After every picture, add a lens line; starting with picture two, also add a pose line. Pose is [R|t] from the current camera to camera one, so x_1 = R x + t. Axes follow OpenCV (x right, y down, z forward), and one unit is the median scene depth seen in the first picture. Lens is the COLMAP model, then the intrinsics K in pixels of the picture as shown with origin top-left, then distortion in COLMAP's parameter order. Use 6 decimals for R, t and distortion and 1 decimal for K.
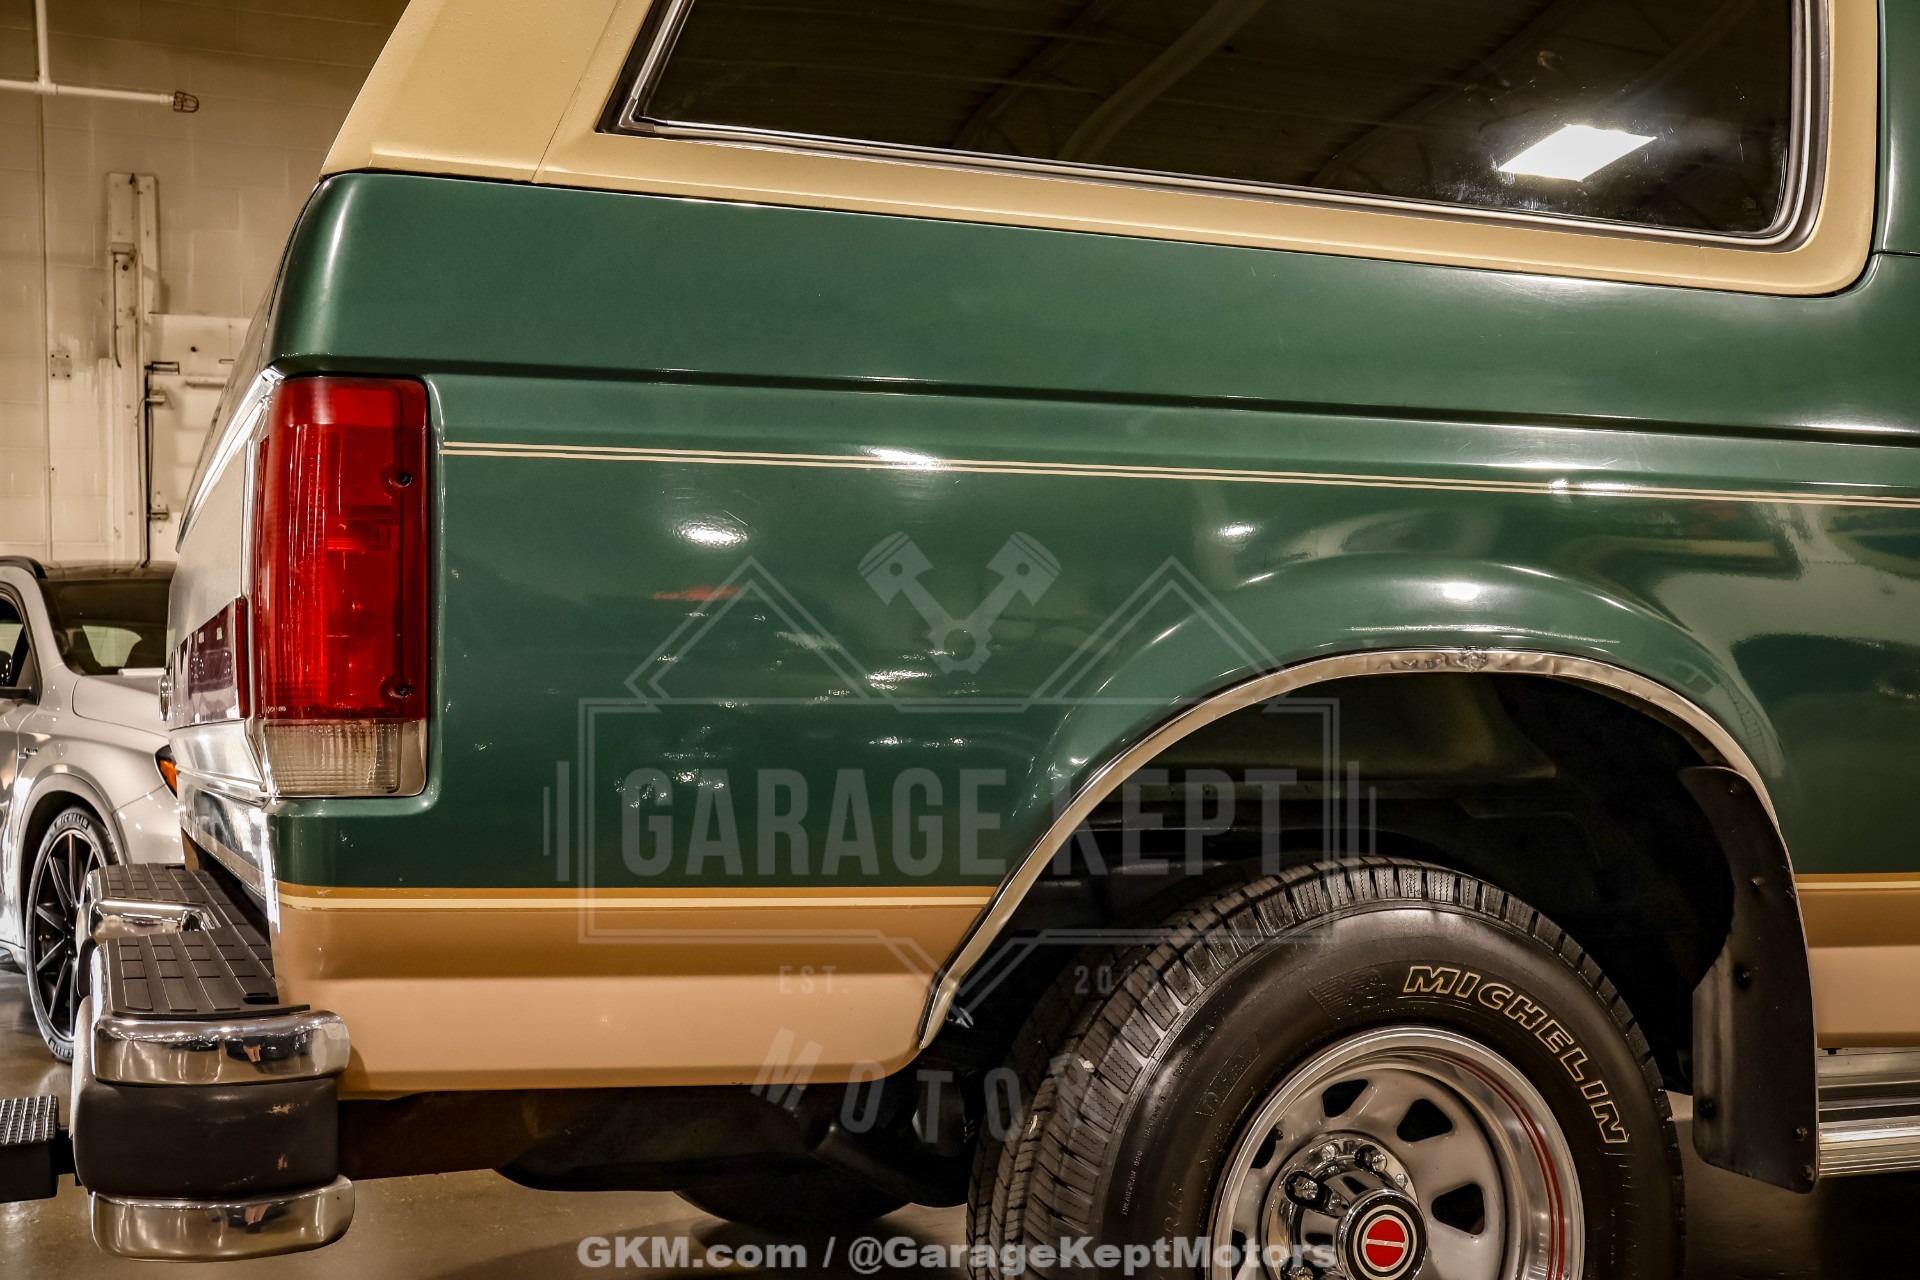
lens RADIAL K [[2121.4, 0, 960.0], [0, 2121.4, 640.0], [0, 0, 1]] dist [-0.083694, 0.396901]
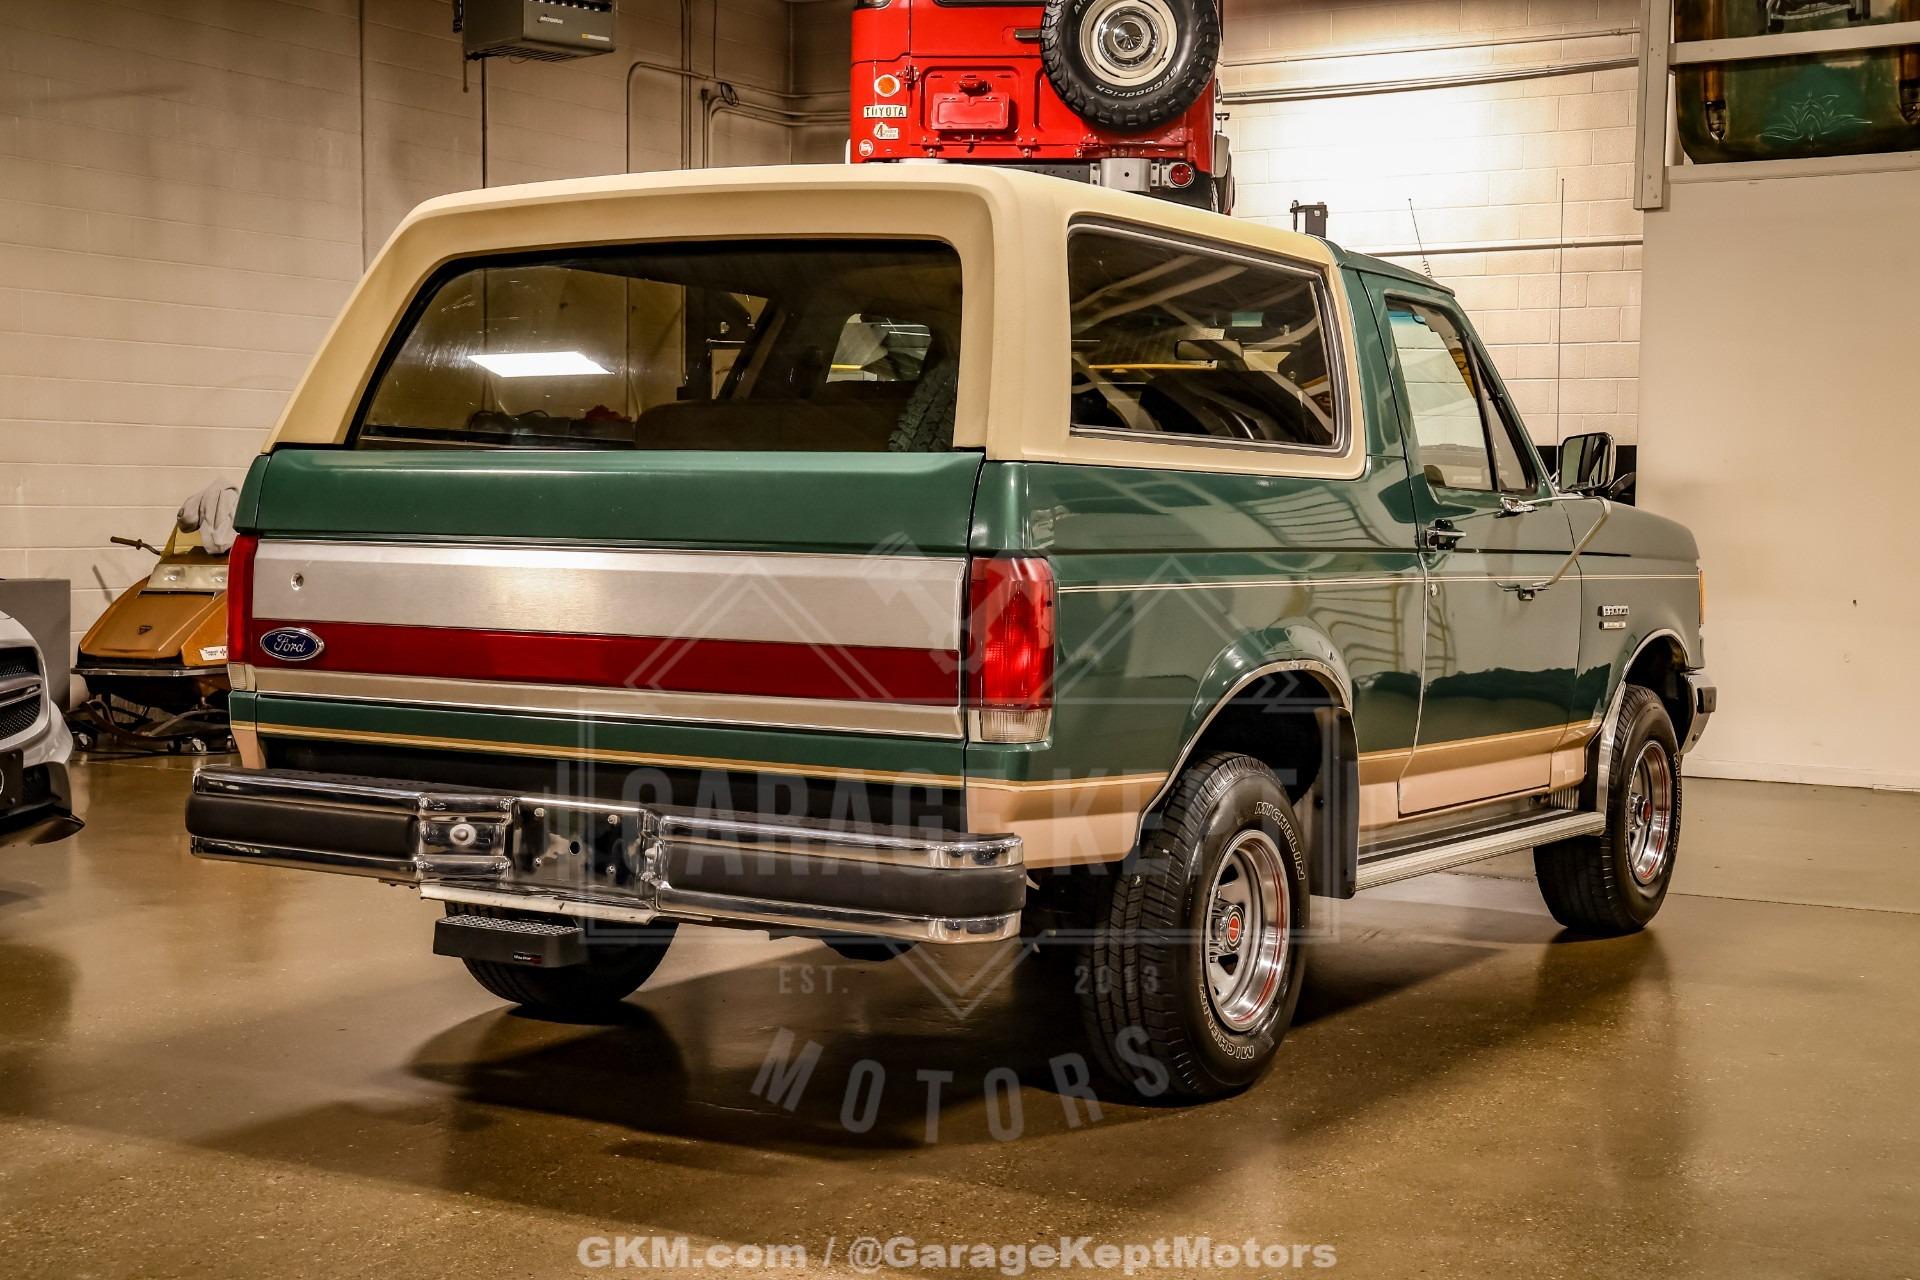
lens RADIAL K [[2668.8, 0, 932.8], [0, 2668.8, 642.8], [0, 0, 1]] dist [0.029205, 0.568626]
pose [[0.817494, -0.002696, 0.575931, -1.607987], [-0.047050, 0.996334, 0.071448, -0.186519], [-0.574012, -0.085506, 0.814370, -1.018691]]
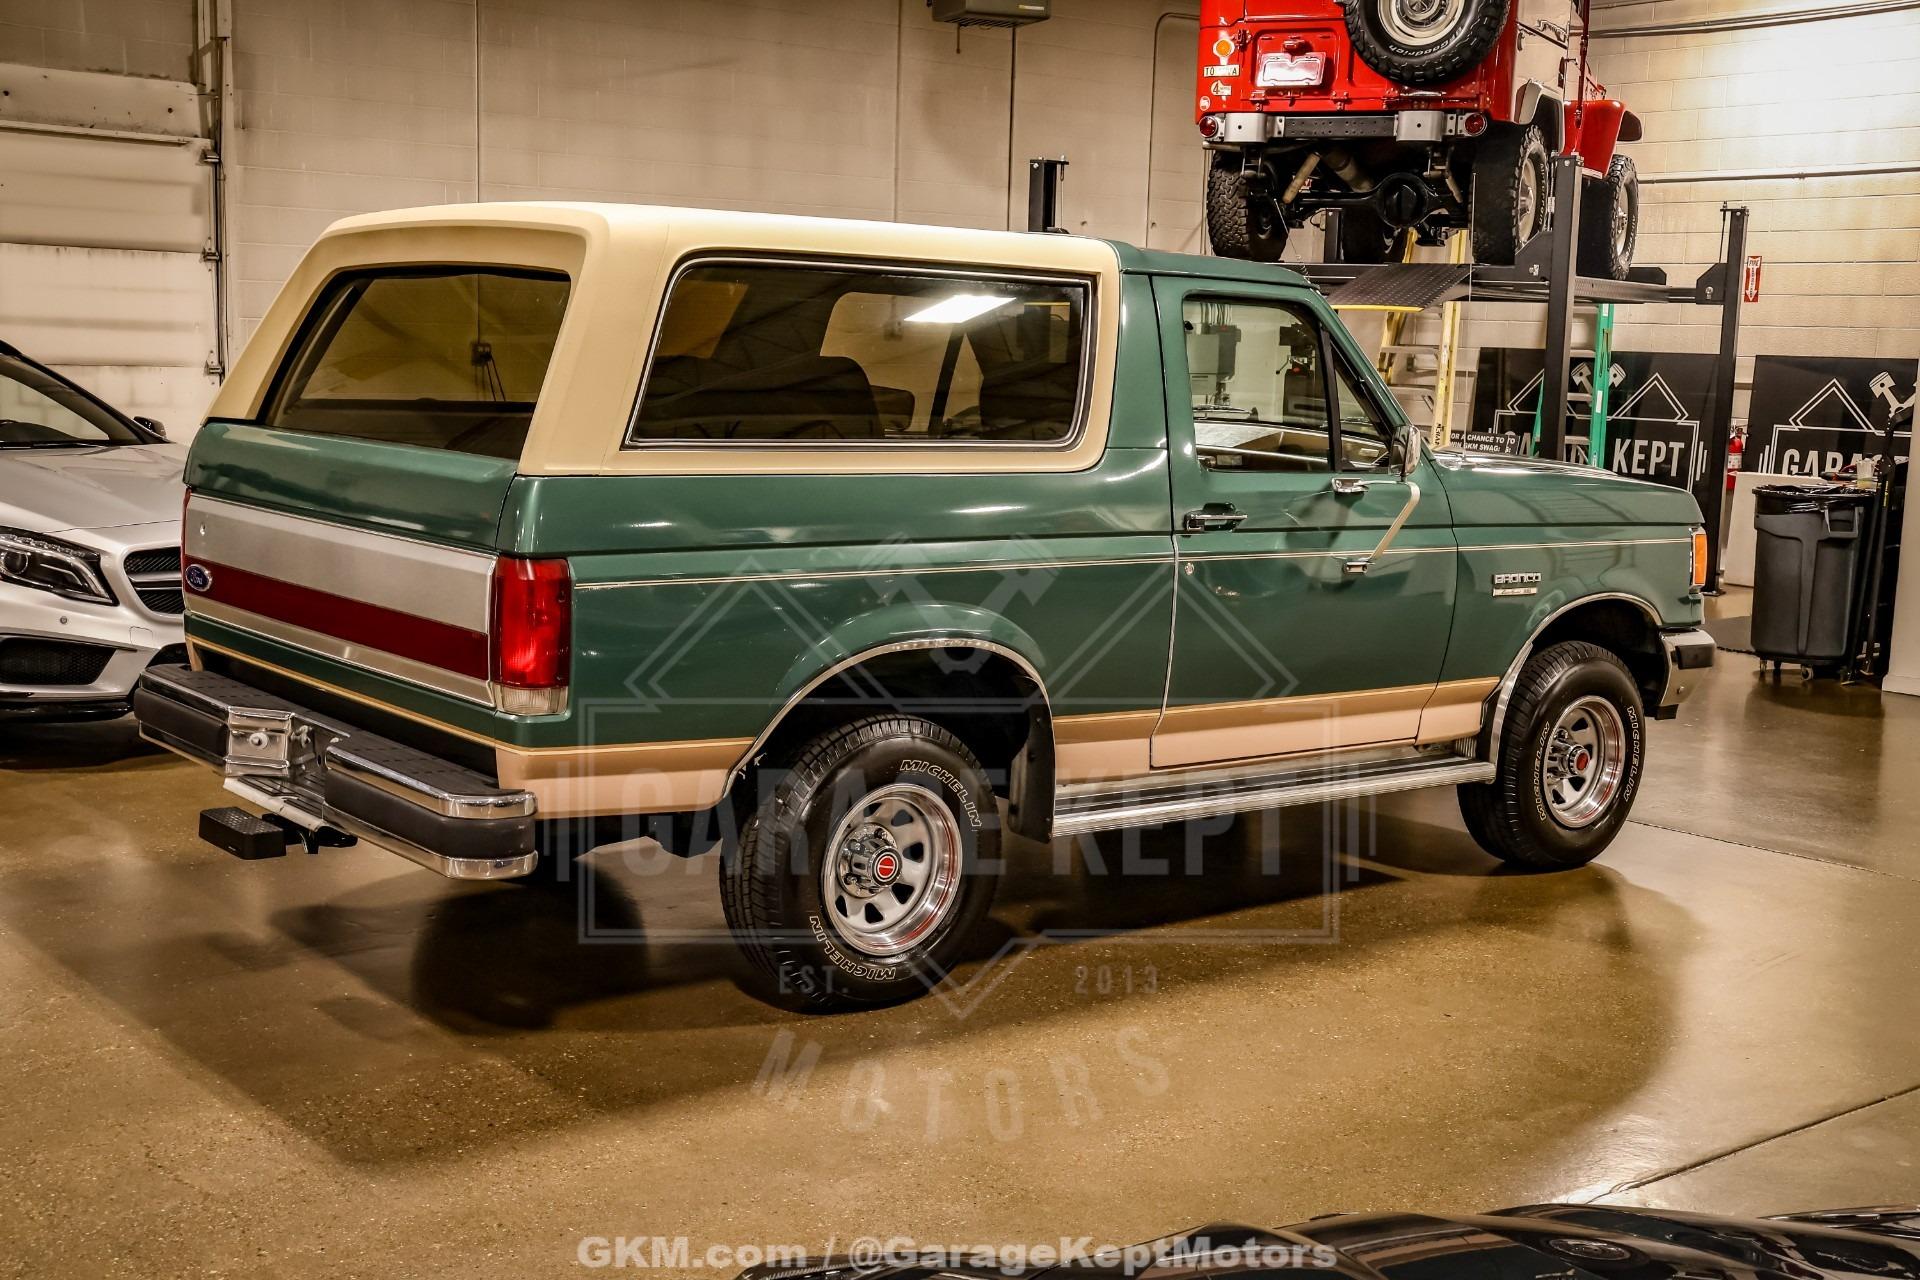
lens RADIAL K [[2202.8, 0, 924.7], [0, 2202.8, 640.7], [0, 0, 1]] dist [0.022969, 0.027830]
pose [[0.962692, 0.010240, 0.270406, -0.457180], [-0.057536, 0.984181, 0.167566, -0.412666], [-0.264412, -0.176872, 0.948052, -1.419902]]
